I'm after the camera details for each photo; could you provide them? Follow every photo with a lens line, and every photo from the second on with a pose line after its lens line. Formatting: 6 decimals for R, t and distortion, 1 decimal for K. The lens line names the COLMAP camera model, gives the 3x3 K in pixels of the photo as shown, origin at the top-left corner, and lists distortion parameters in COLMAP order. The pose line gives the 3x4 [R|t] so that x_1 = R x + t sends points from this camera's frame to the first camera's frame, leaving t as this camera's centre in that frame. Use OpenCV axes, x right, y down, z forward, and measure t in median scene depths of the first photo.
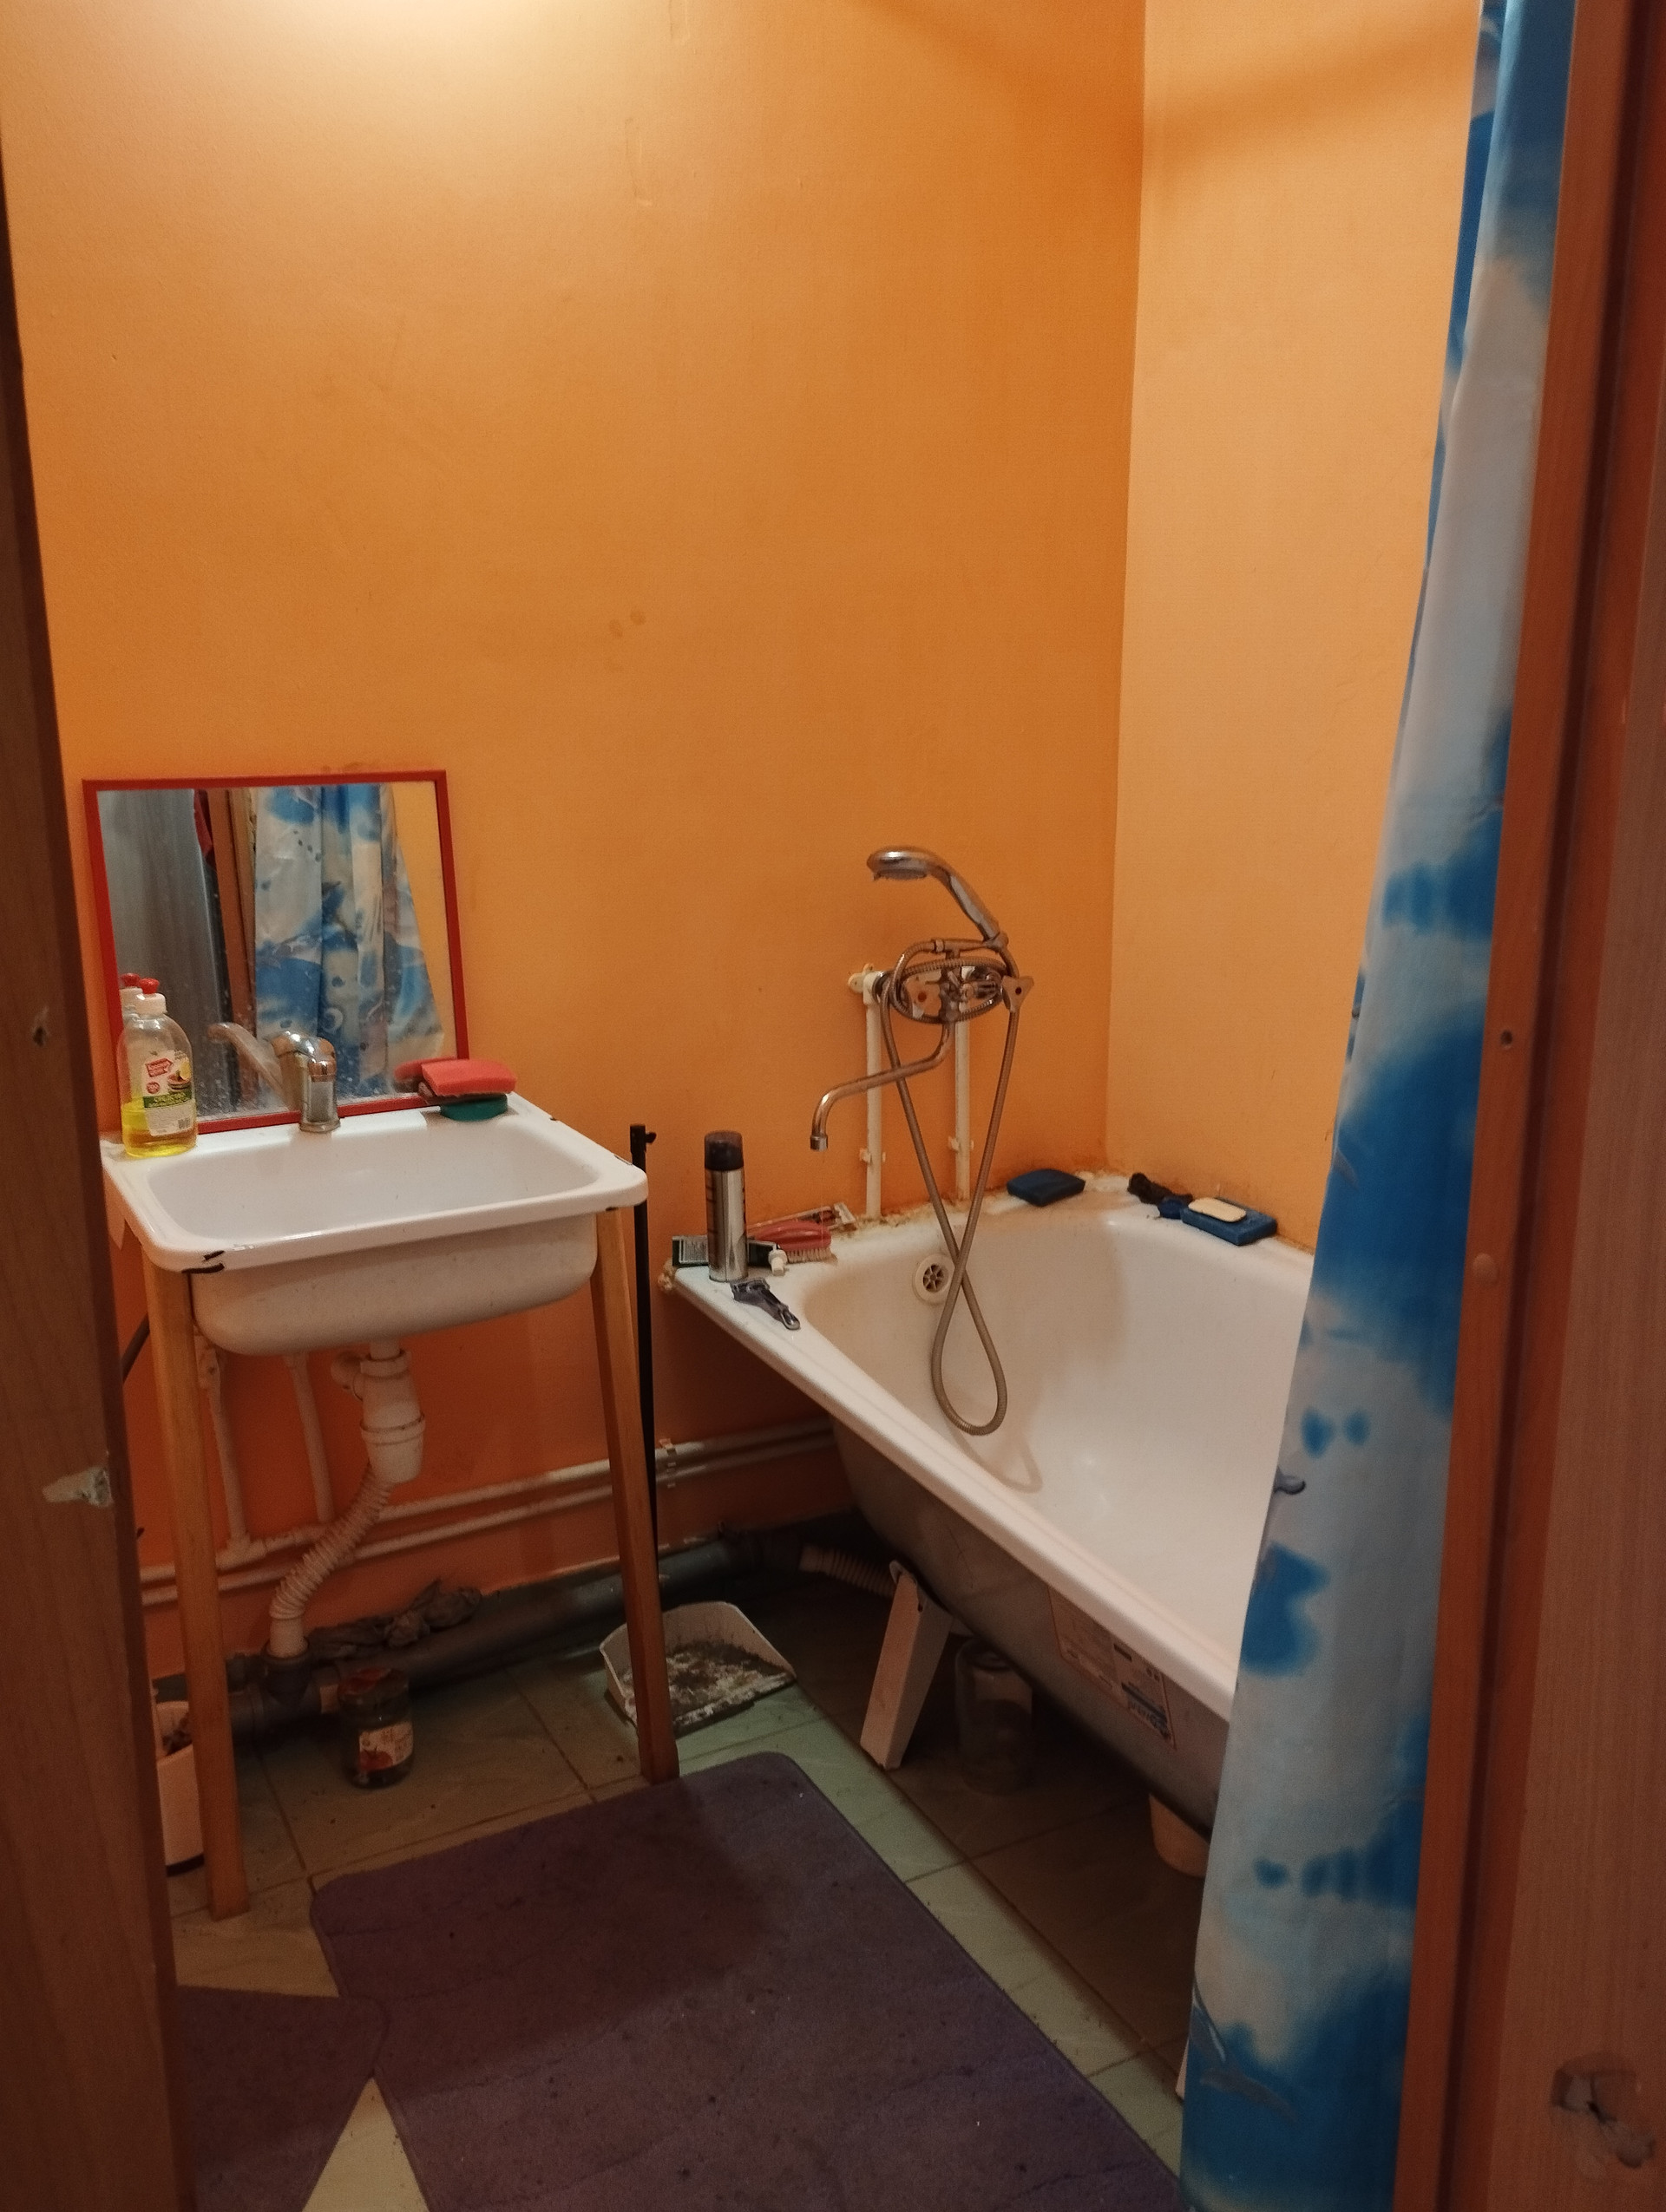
lens RADIAL K [[1843.4, 0, 826.8], [0, 1843.4, 1098.6], [0, 0, 1]] dist [0.087599, -0.123410]
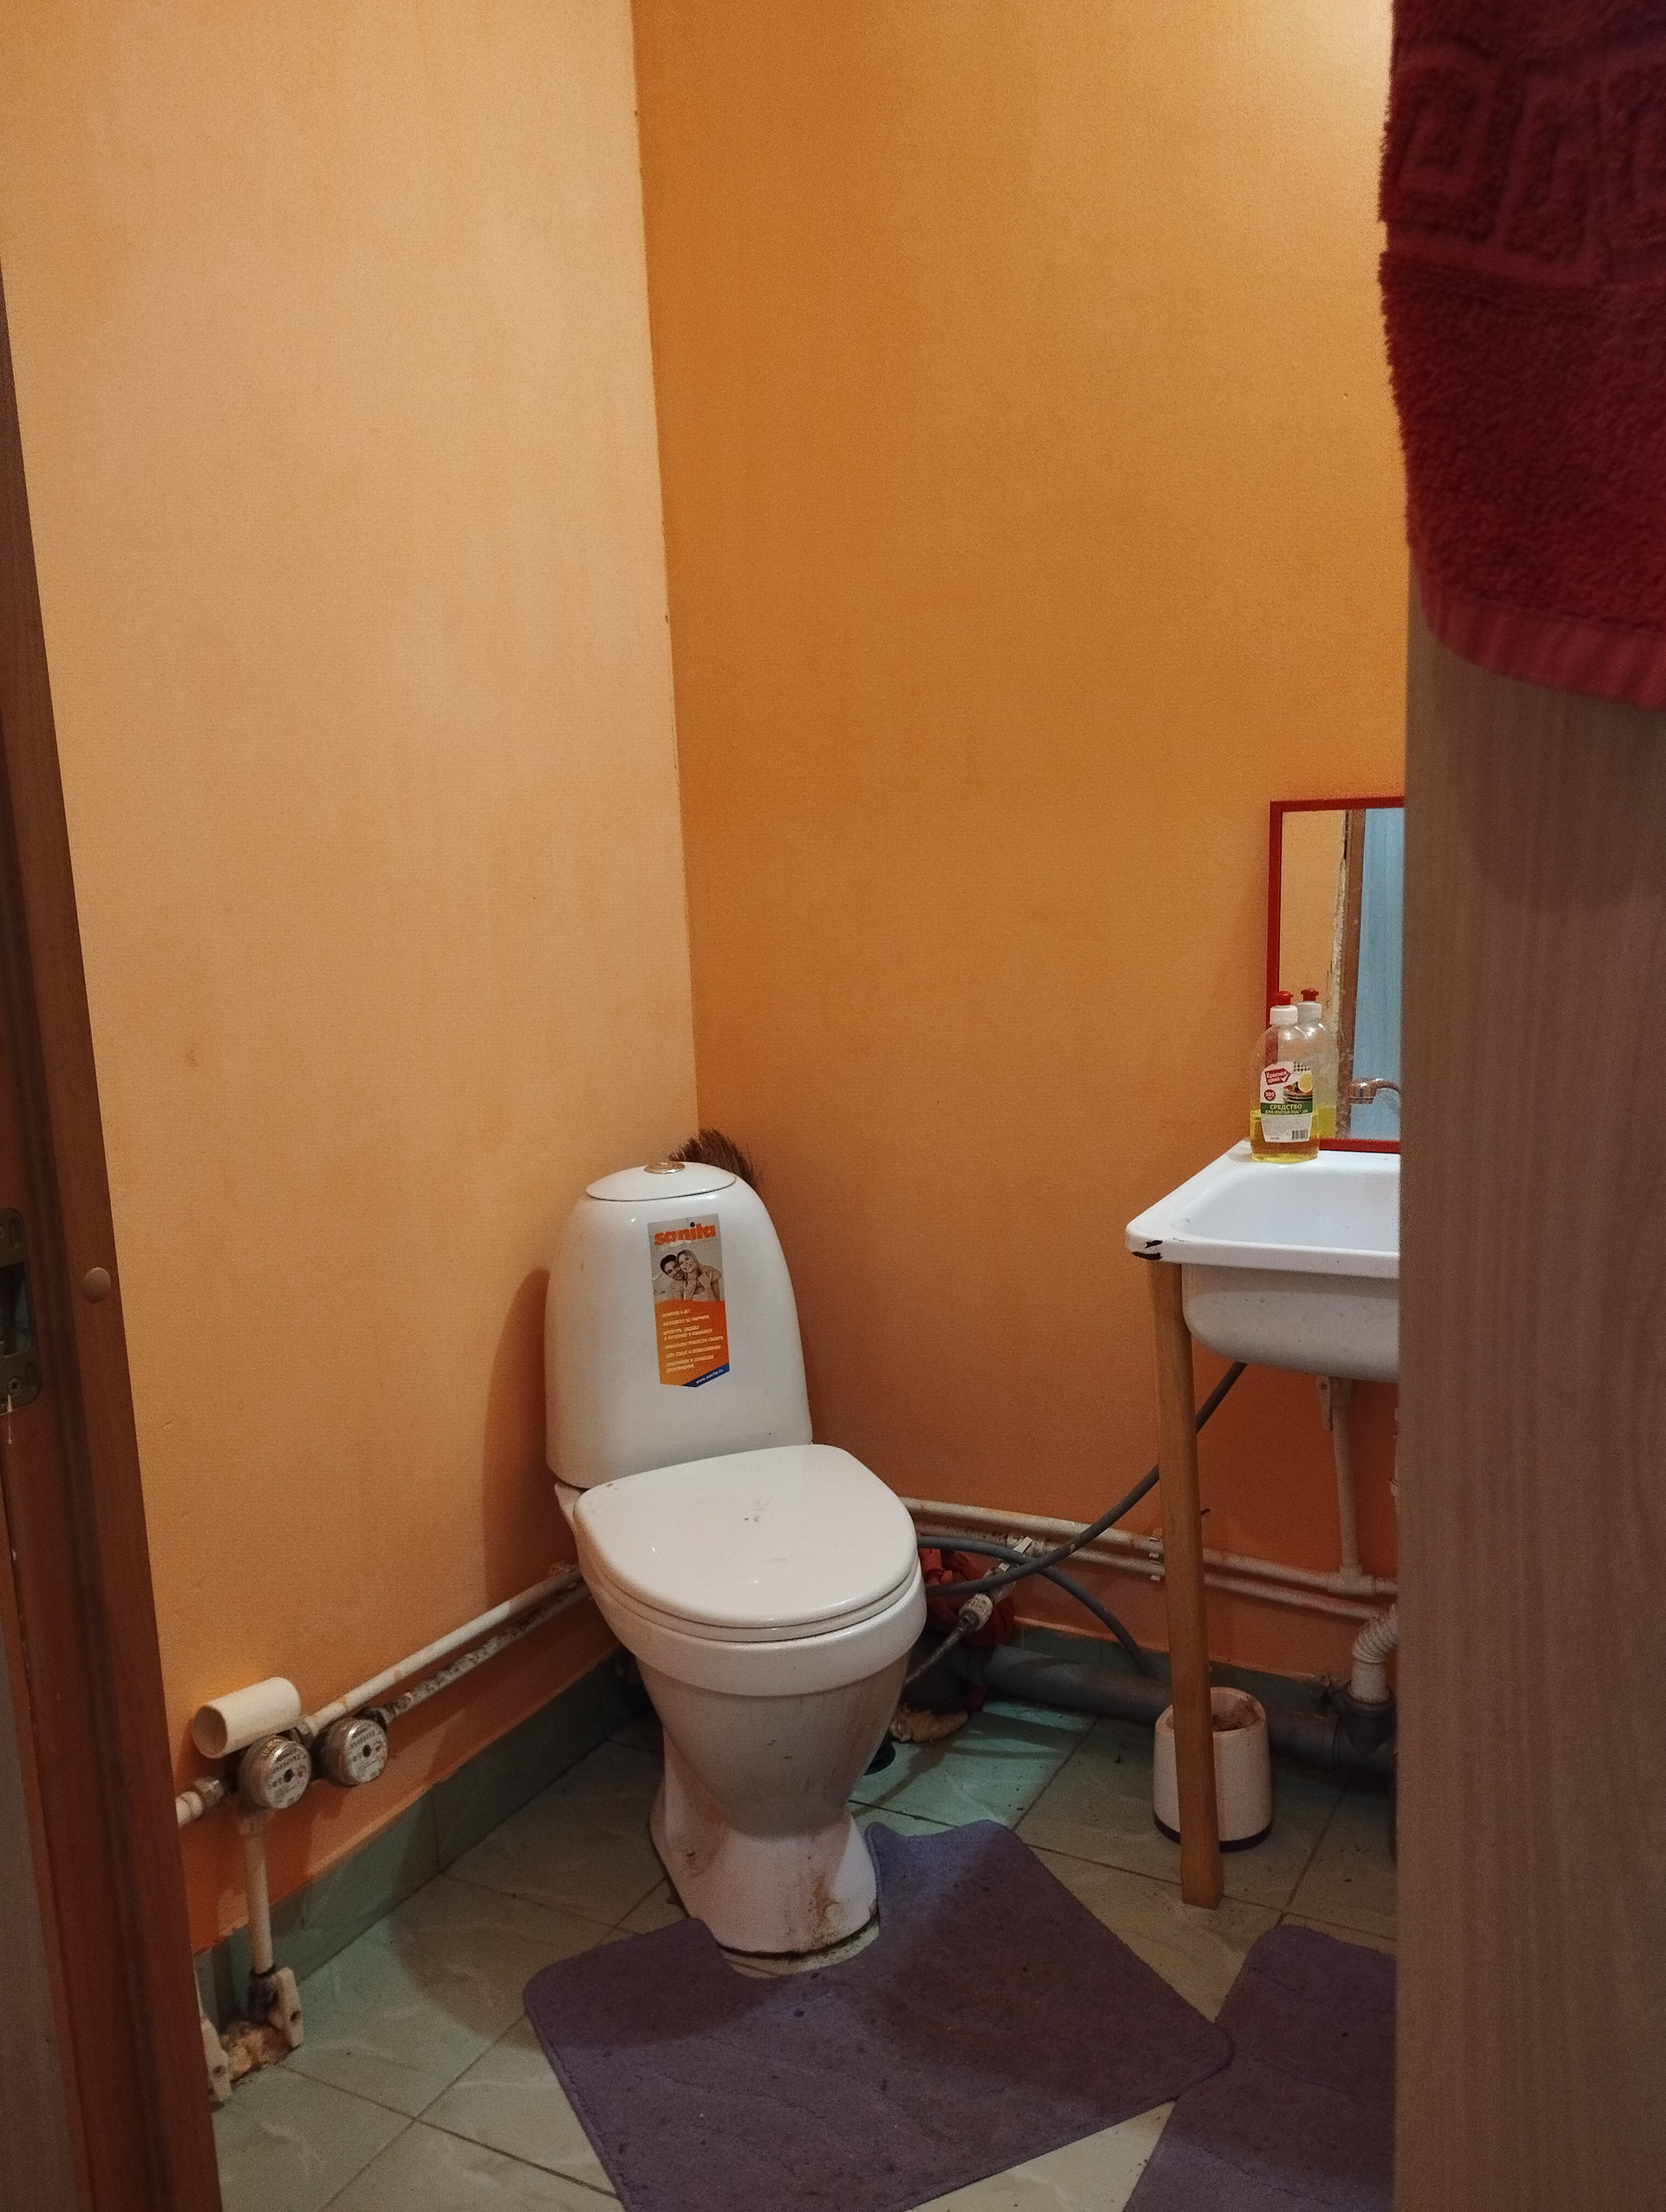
lens RADIAL K [[1843.4, 0, 826.8], [0, 1843.4, 1098.6], [0, 0, 1]] dist [0.087599, -0.123410]
pose [[0.538710, 0.118135, -0.834167, 0.368578], [-0.147661, 0.988033, 0.044565, -0.013422], [0.829450, 0.099166, 0.549708, 0.225579]]
